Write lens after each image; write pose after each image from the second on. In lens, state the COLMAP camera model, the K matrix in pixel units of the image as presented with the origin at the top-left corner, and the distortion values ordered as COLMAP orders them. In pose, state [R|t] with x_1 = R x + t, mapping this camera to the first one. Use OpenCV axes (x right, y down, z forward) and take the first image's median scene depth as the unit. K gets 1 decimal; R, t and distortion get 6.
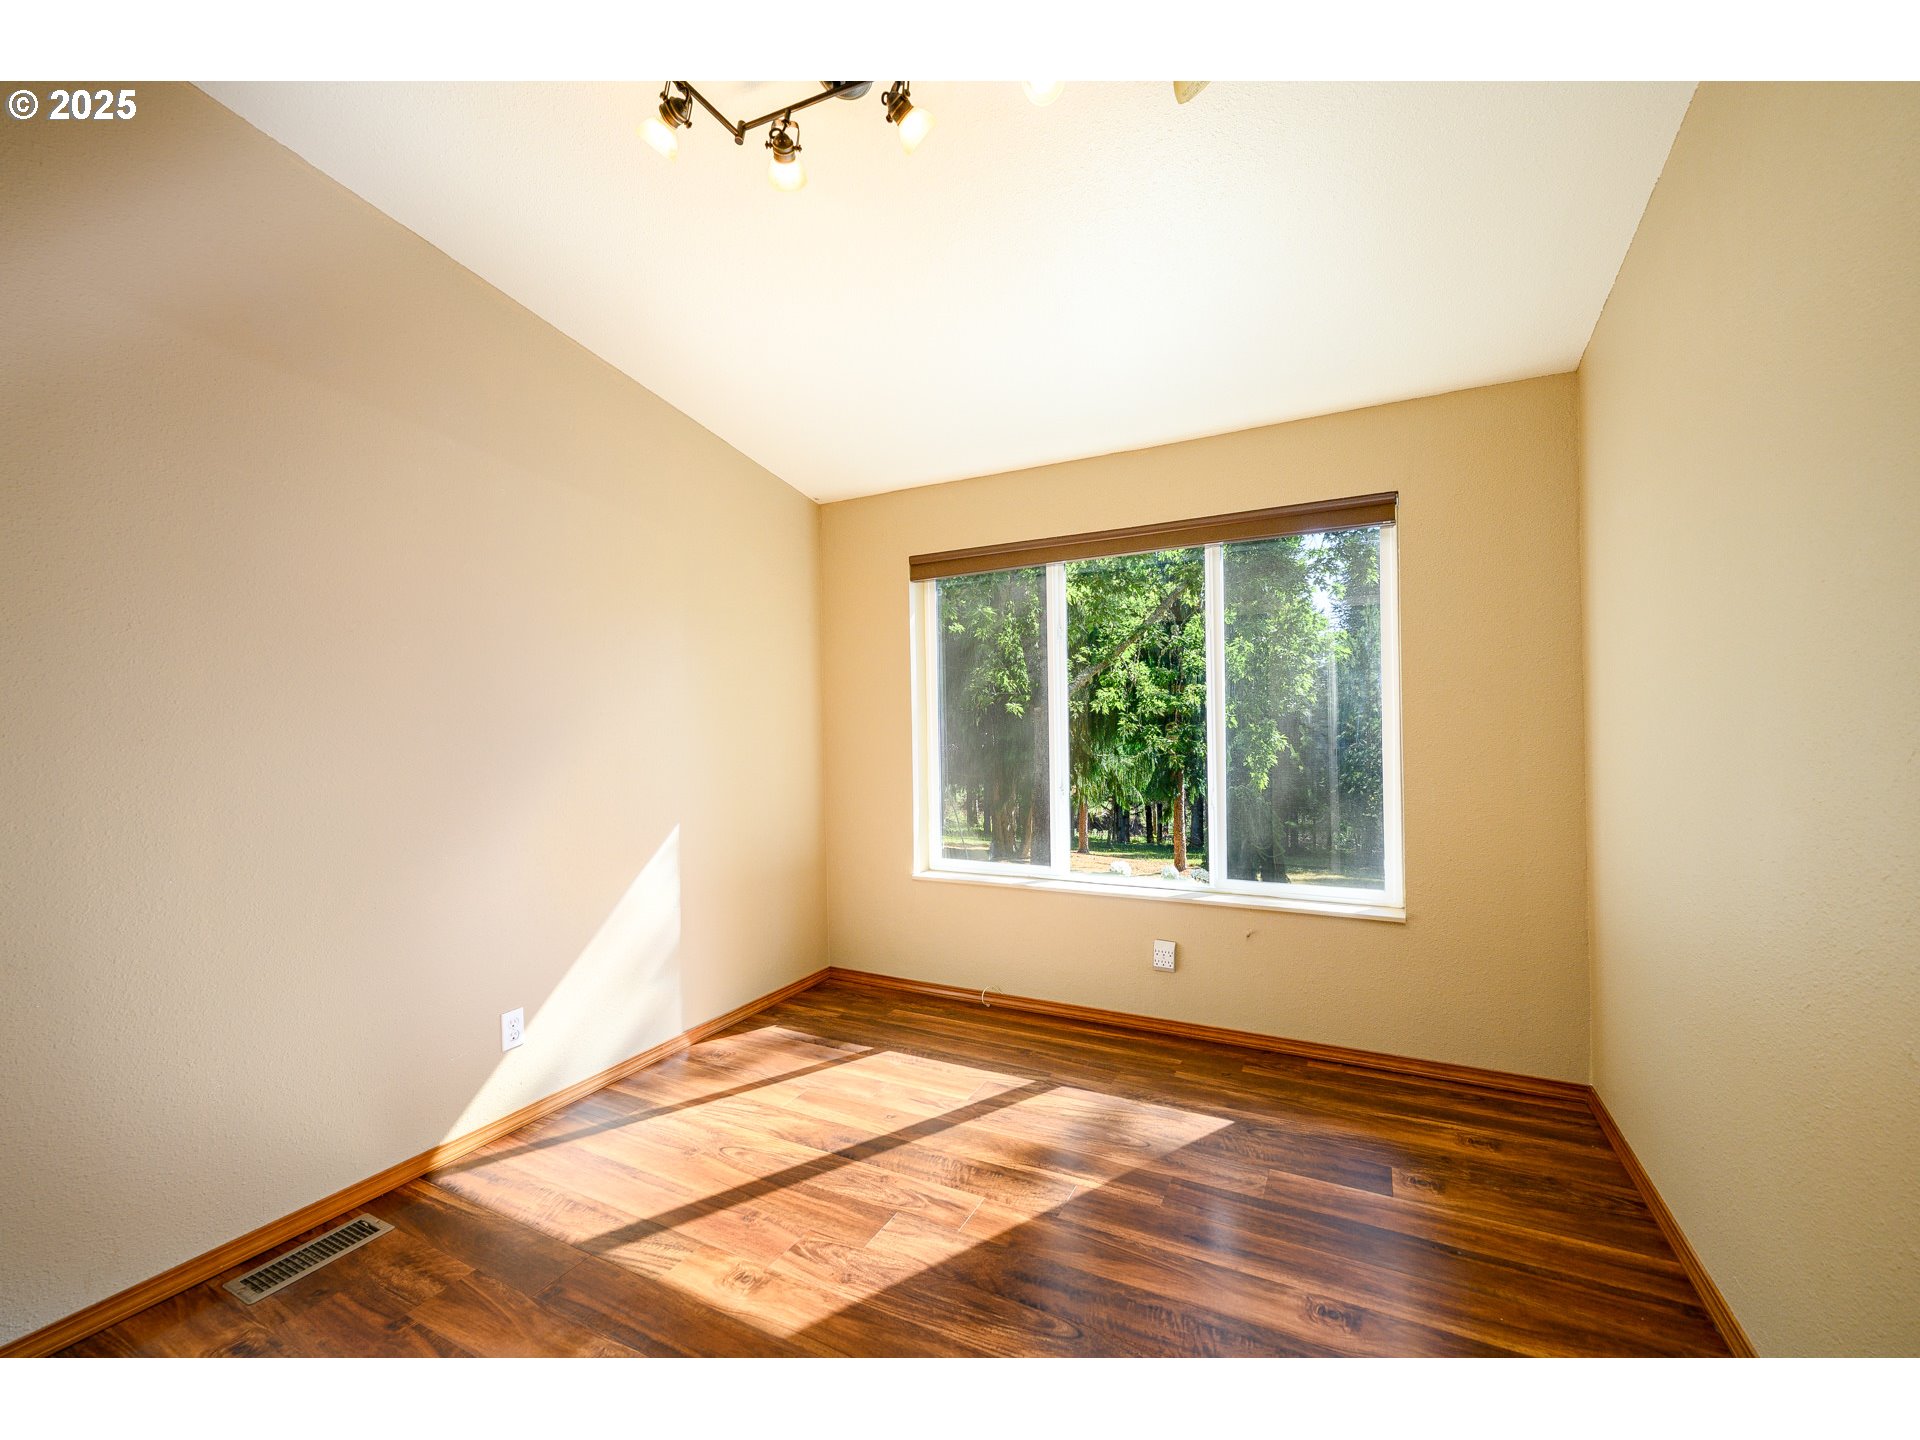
lens RADIAL K [[793.3, 0, 963.8], [0, 793.3, 725.2], [0, 0, 1]] dist [0.000490, -0.000080]
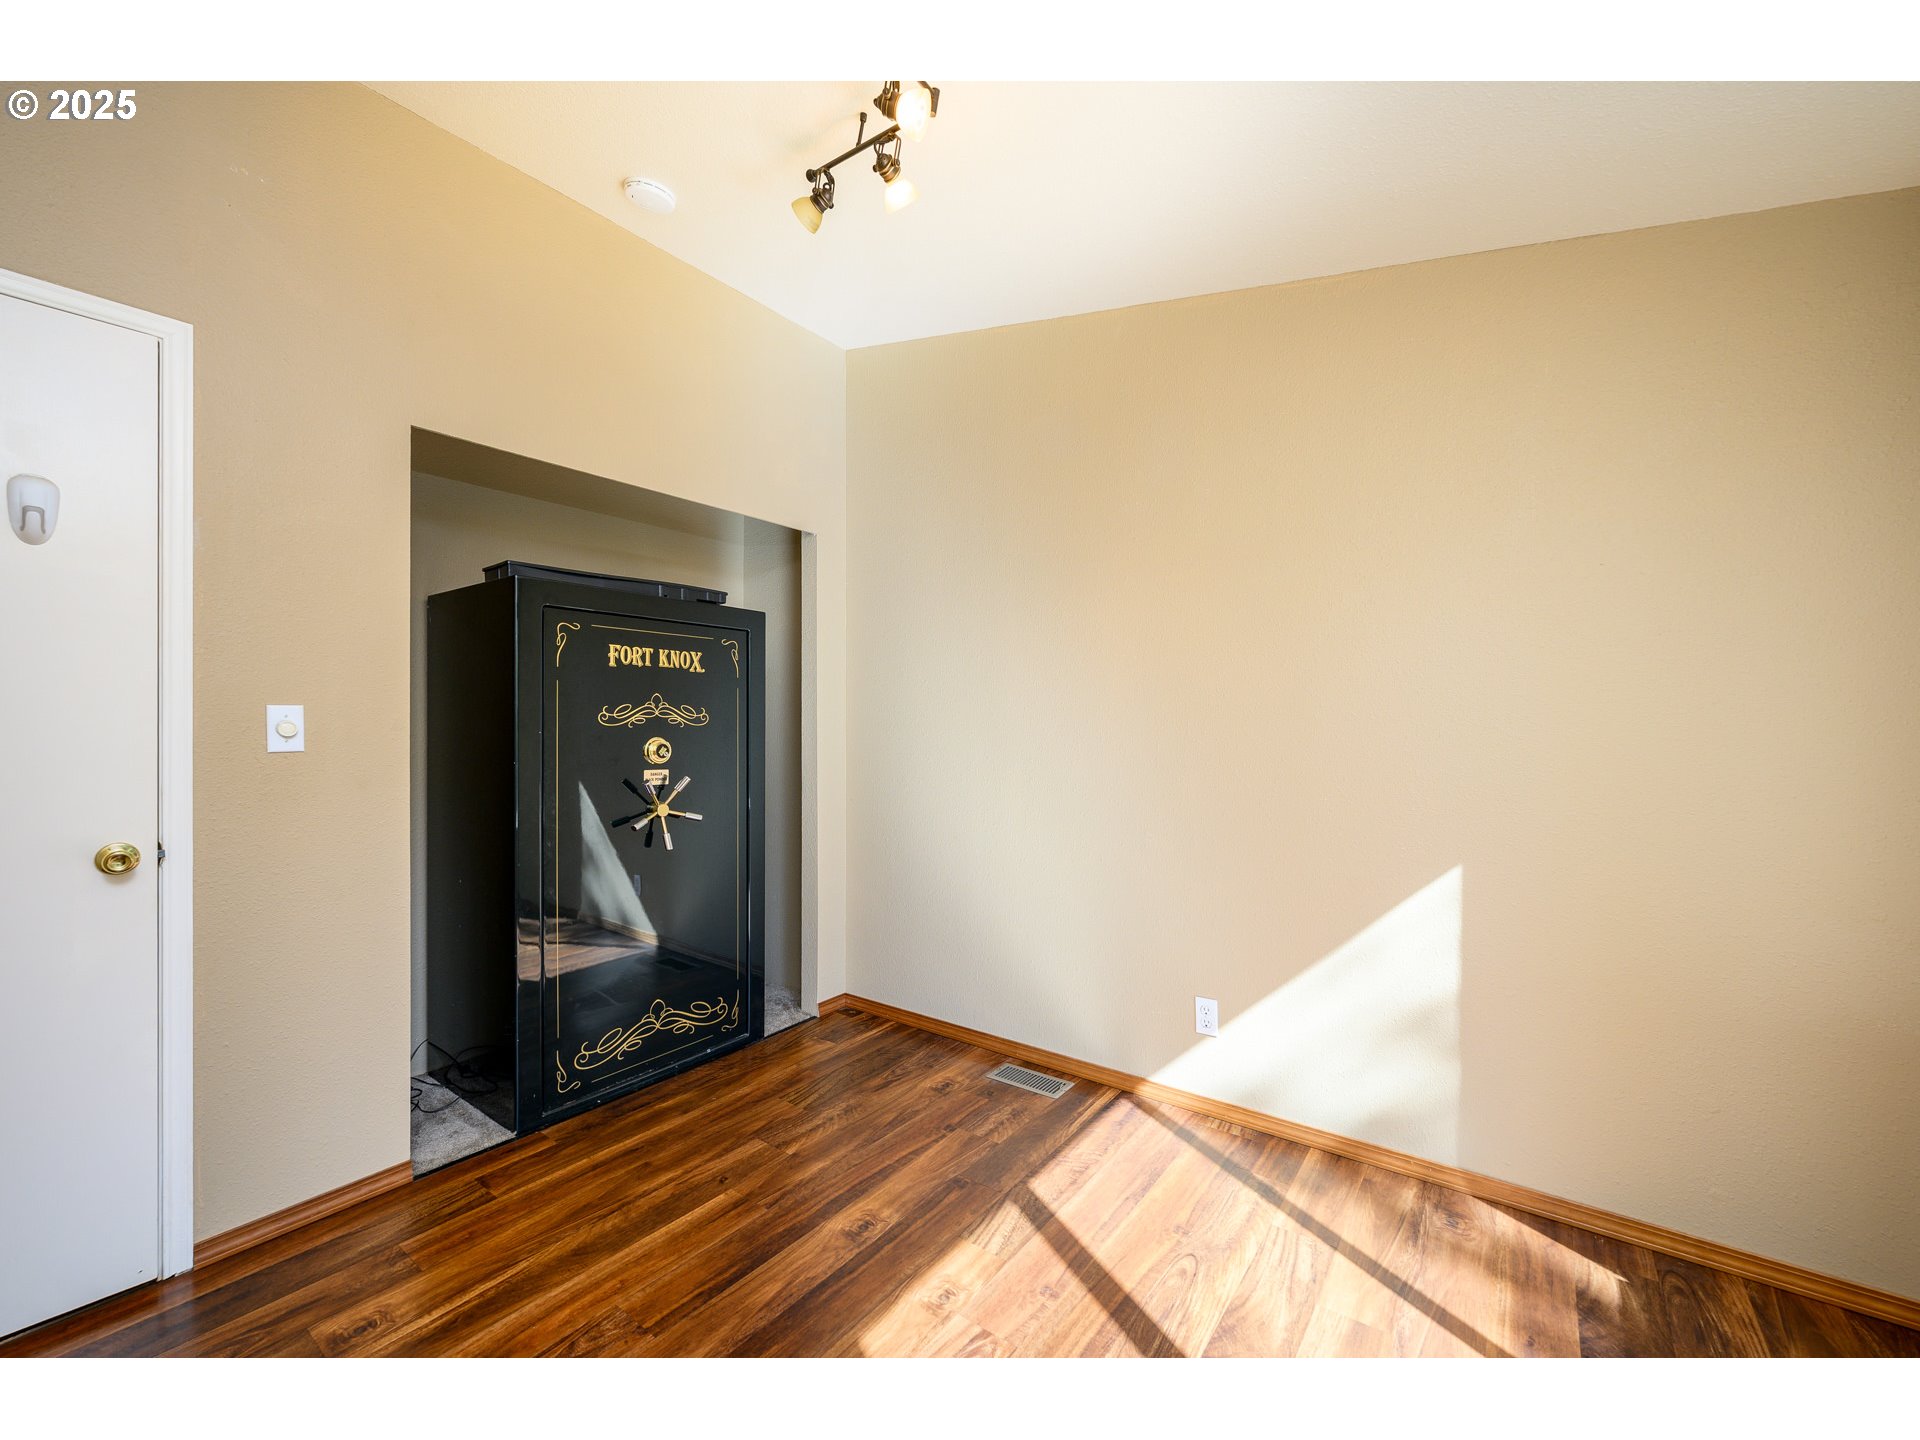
lens RADIAL K [[771.2, 0, 968.7], [0, 771.2, 726.8], [0, 0, 1]] dist [-0.000152, 0.000190]
pose [[-0.150534, 0.018137, -0.988438, 0.479894], [-0.001260, 0.999827, 0.018538, -0.011093], [0.988604, 0.004036, -0.150485, 0.879938]]
